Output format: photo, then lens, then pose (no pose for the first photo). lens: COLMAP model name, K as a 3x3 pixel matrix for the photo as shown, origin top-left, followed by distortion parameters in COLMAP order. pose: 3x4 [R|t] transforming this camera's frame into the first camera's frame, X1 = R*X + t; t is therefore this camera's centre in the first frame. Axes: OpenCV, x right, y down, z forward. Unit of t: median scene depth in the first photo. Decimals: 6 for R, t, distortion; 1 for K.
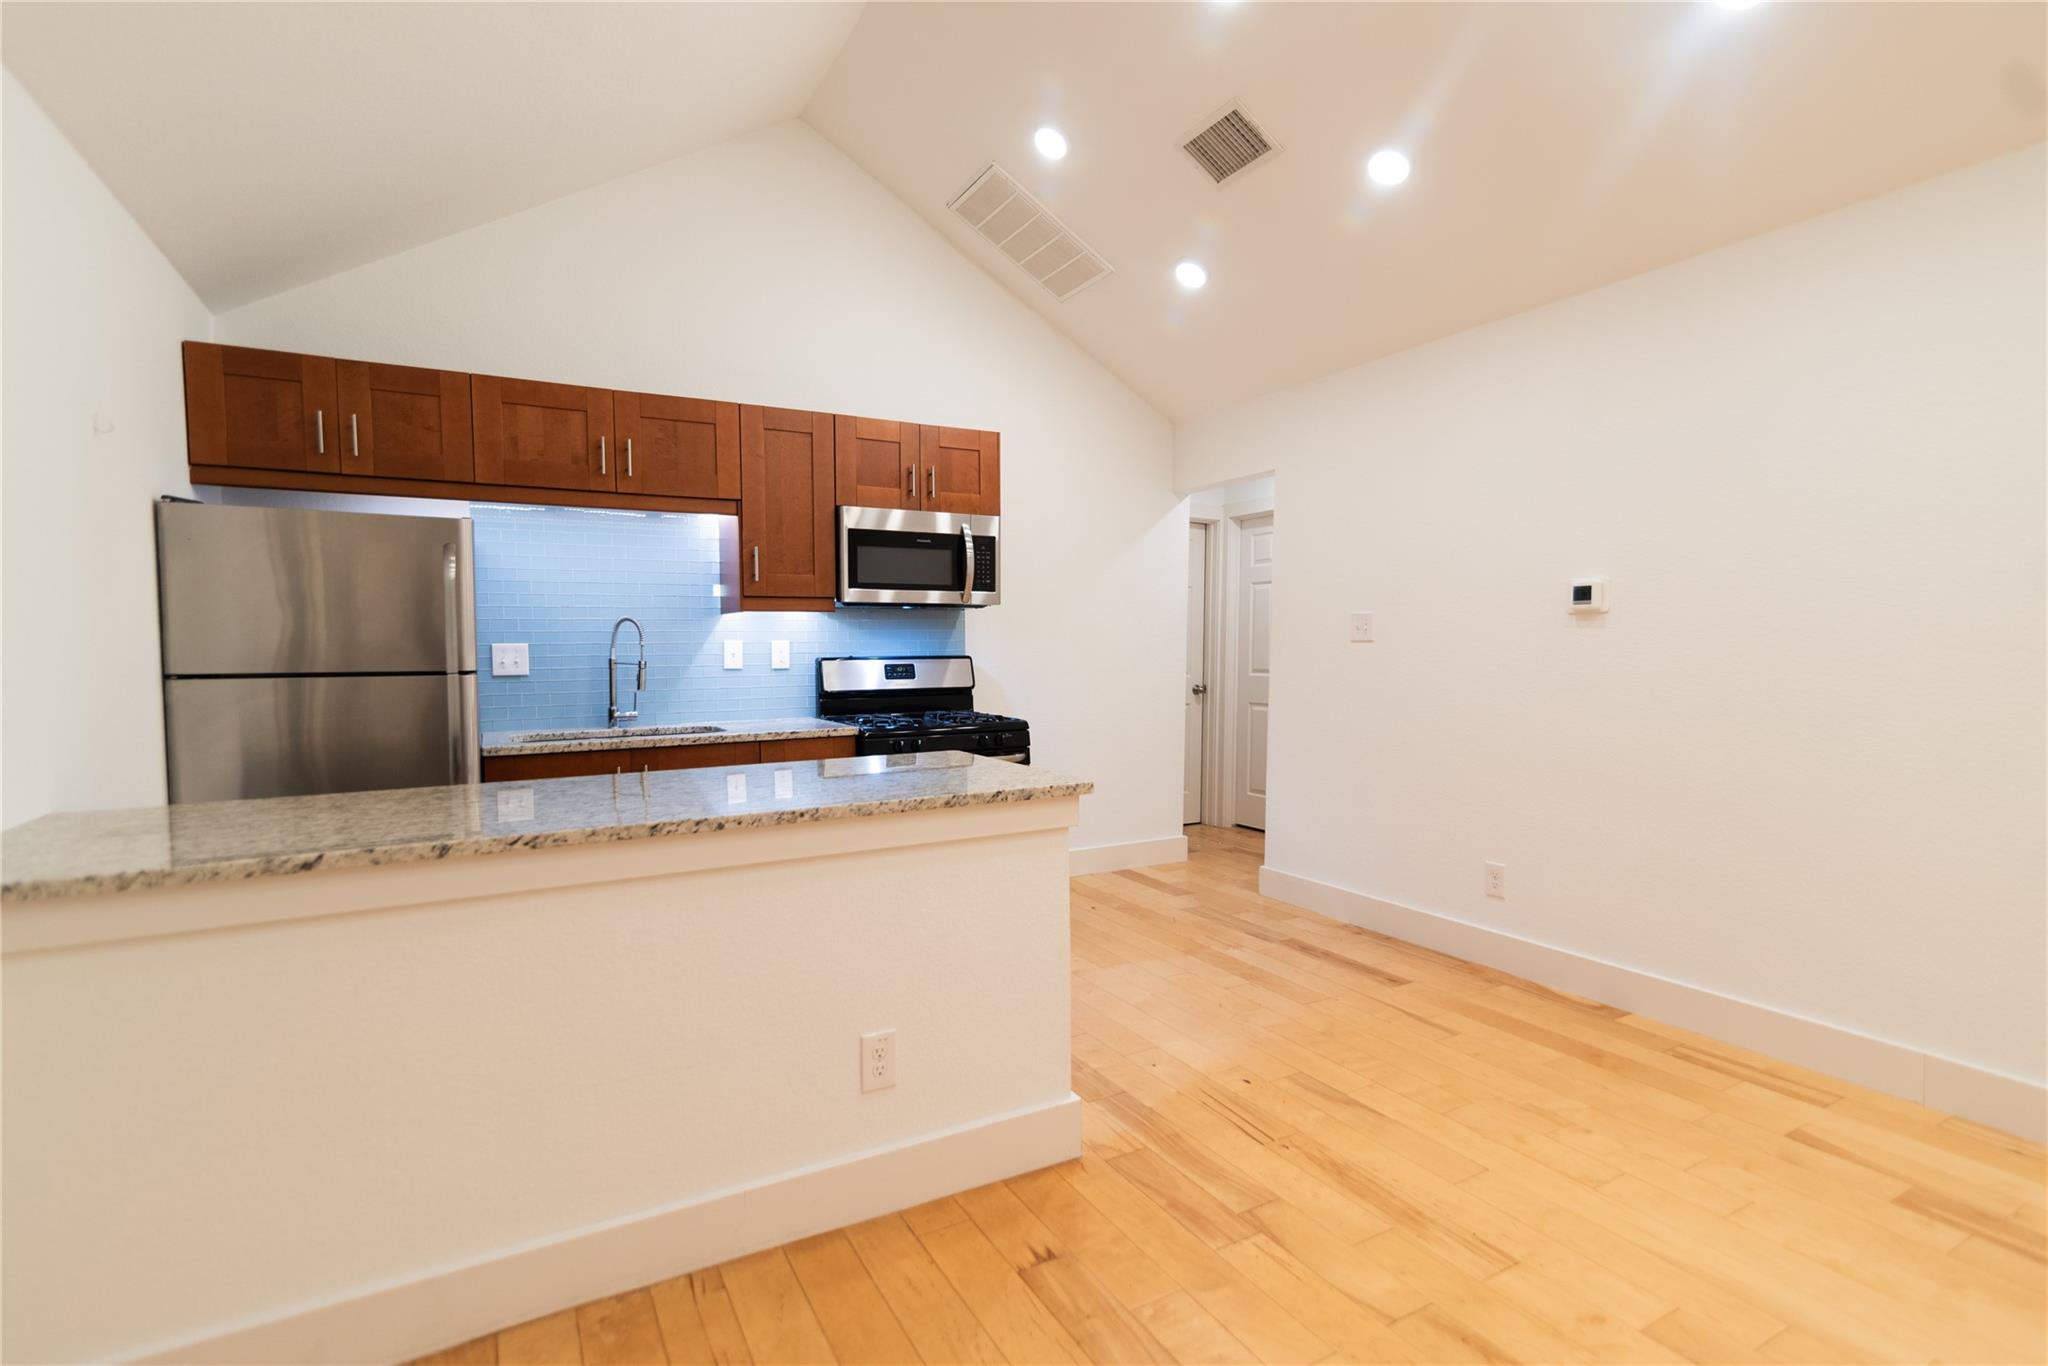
lens RADIAL K [[973.1, 0, 1001.2], [0, 973.1, 689.6], [0, 0, 1]] dist [0.013645, 0.000304]
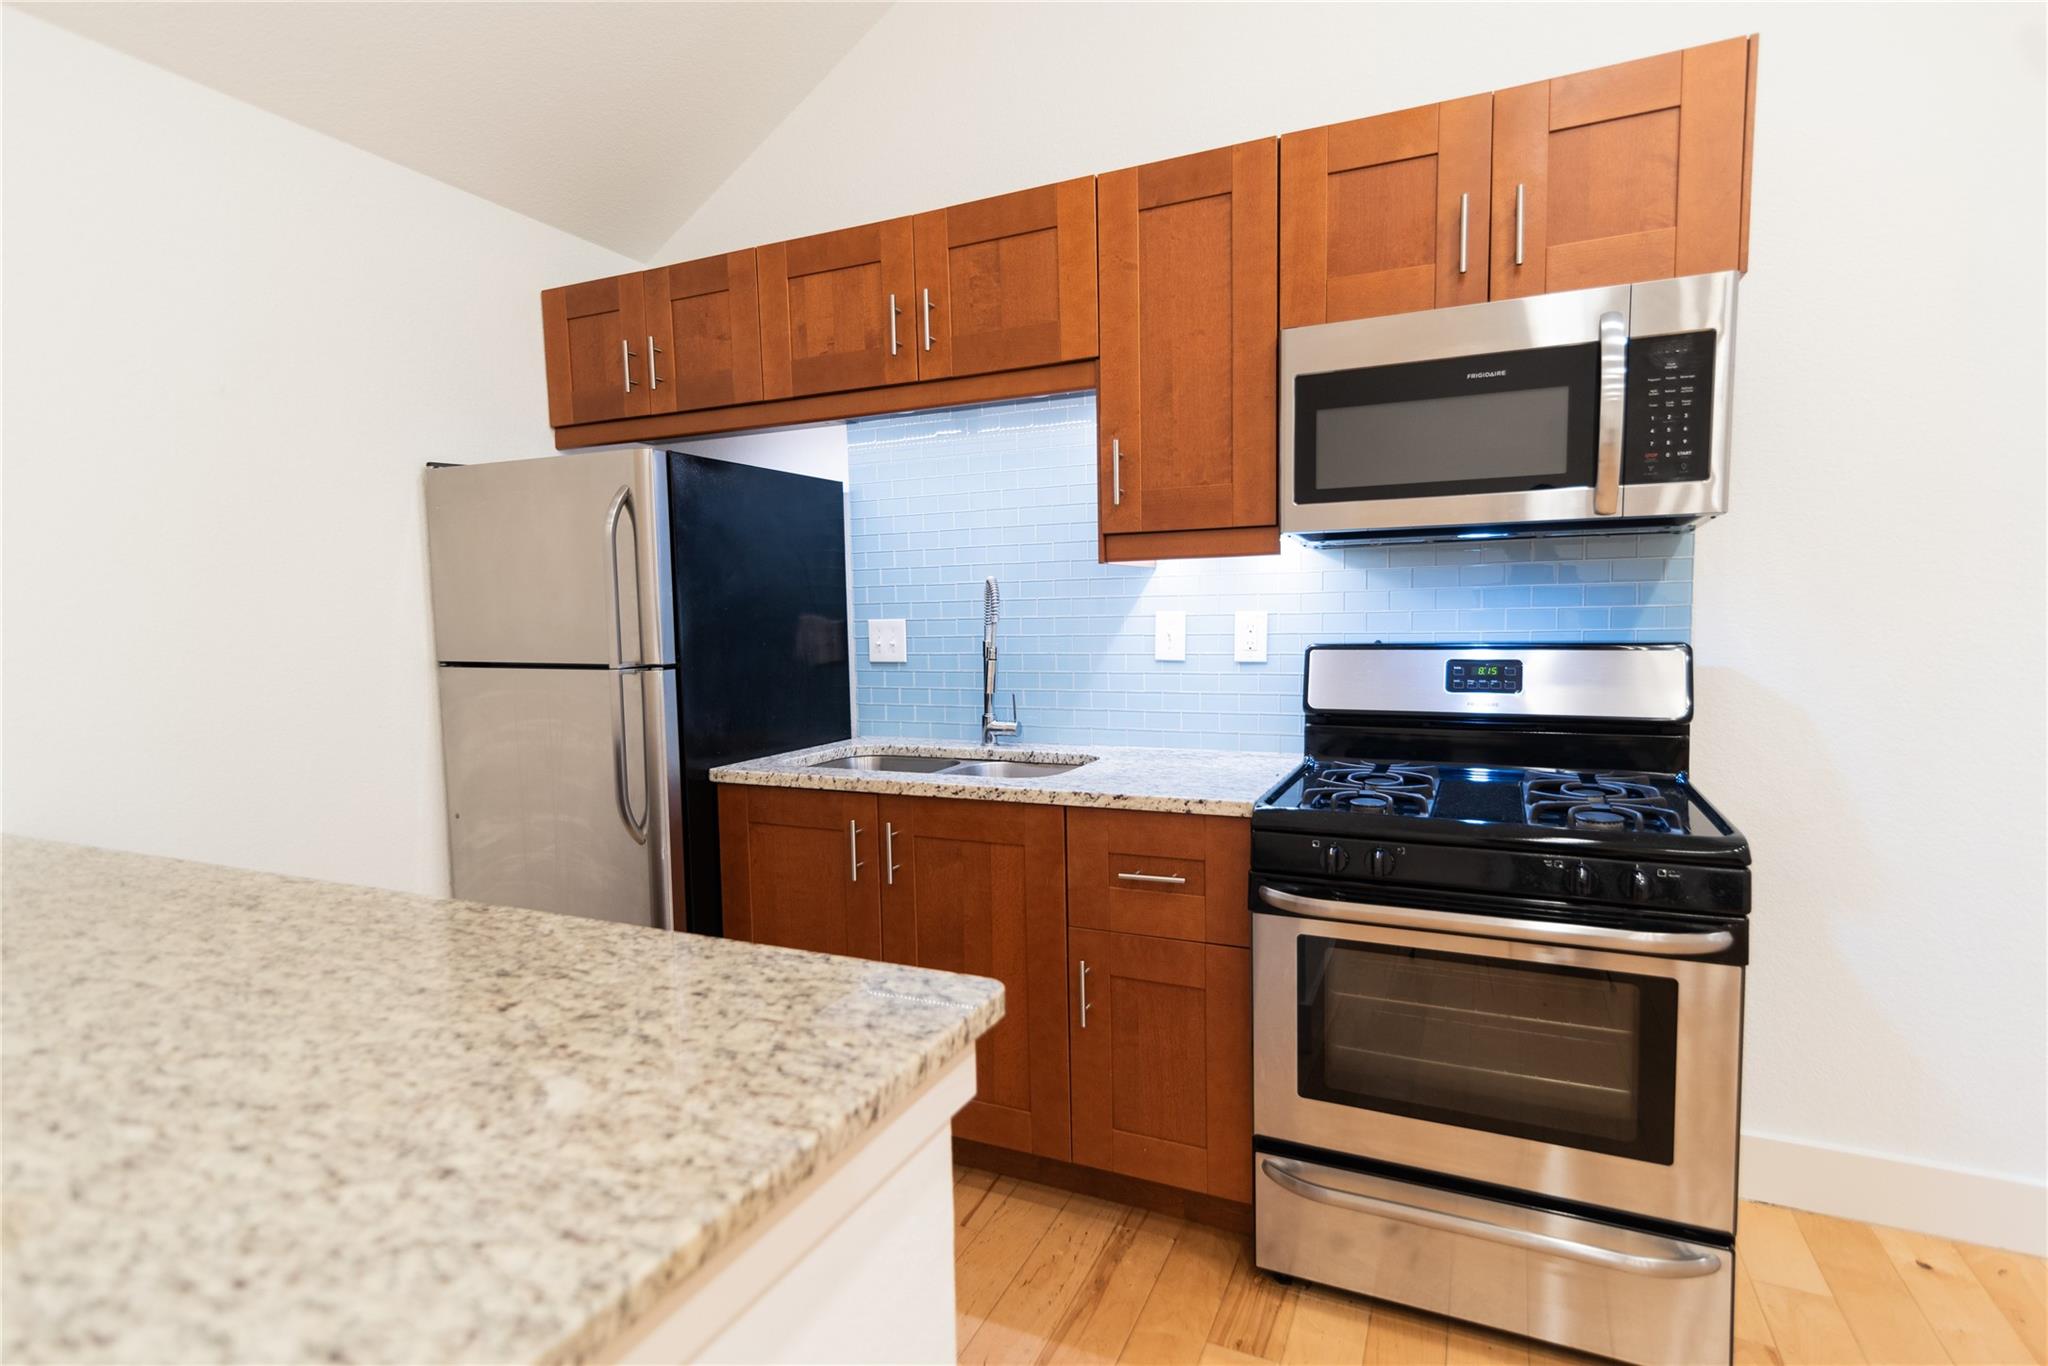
lens RADIAL K [[982.7, 0, 1044.9], [0, 982.7, 686.1], [0, 0, 1]] dist [0.029900, -0.015107]
pose [[0.616222, 0.058374, -0.785406, 0.158049], [-0.023412, 0.998166, 0.055818, -0.040396], [0.787224, -0.016008, 0.616459, 0.625704]]
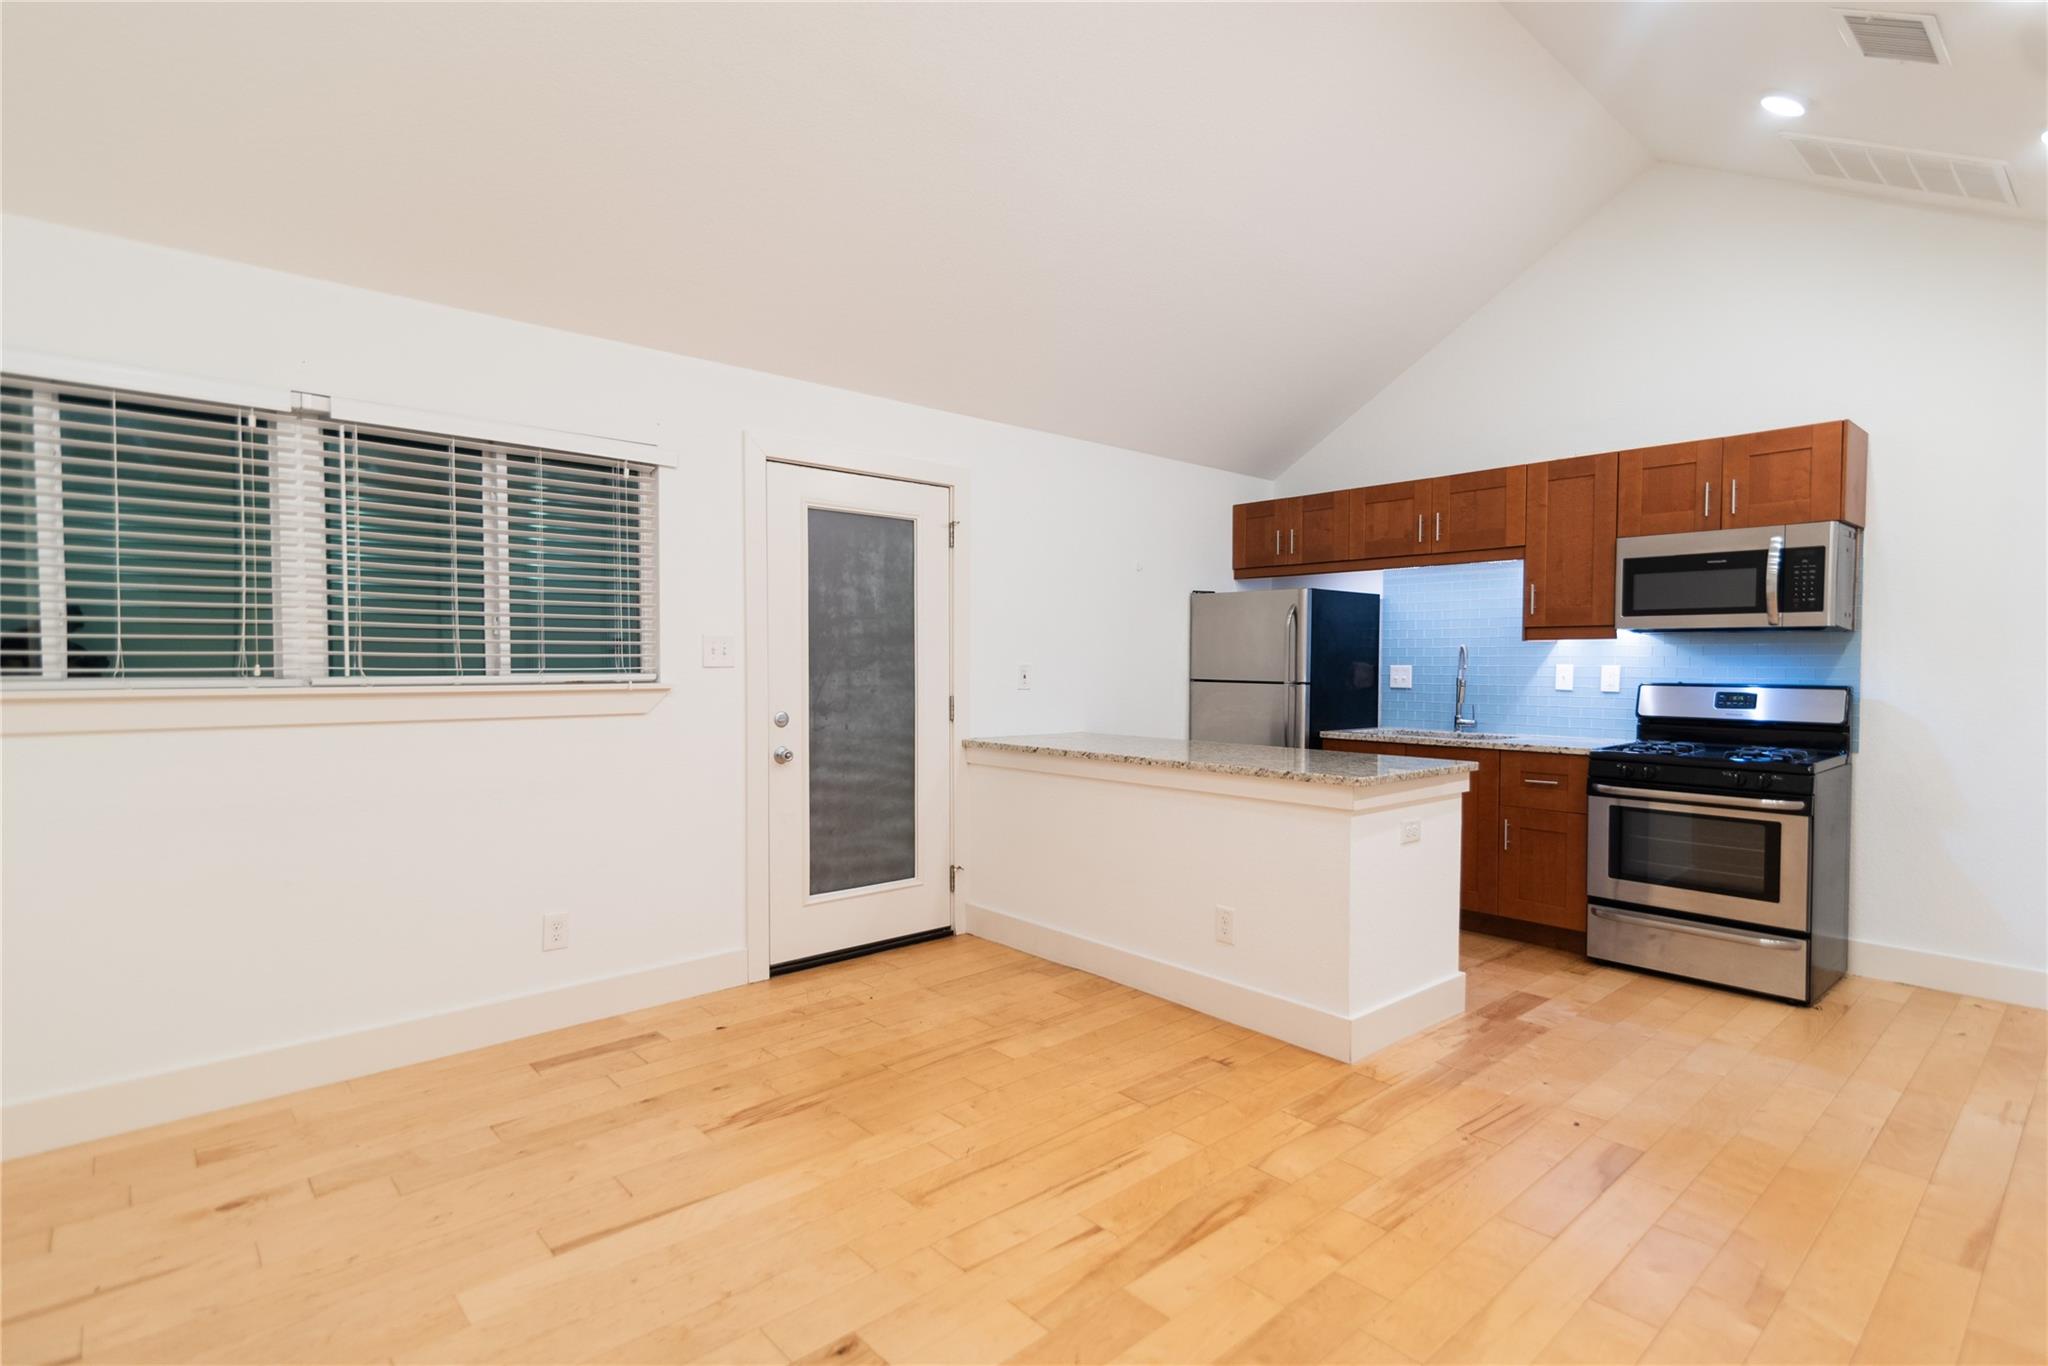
lens RADIAL K [[982.7, 0, 1044.9], [0, 982.7, 686.1], [0, 0, 1]] dist [0.029900, -0.015107]
pose [[0.238971, 0.034233, -0.970423, 0.750404], [-0.052587, 0.998368, 0.022269, -0.021468], [0.969602, 0.045710, 0.240381, 0.157244]]
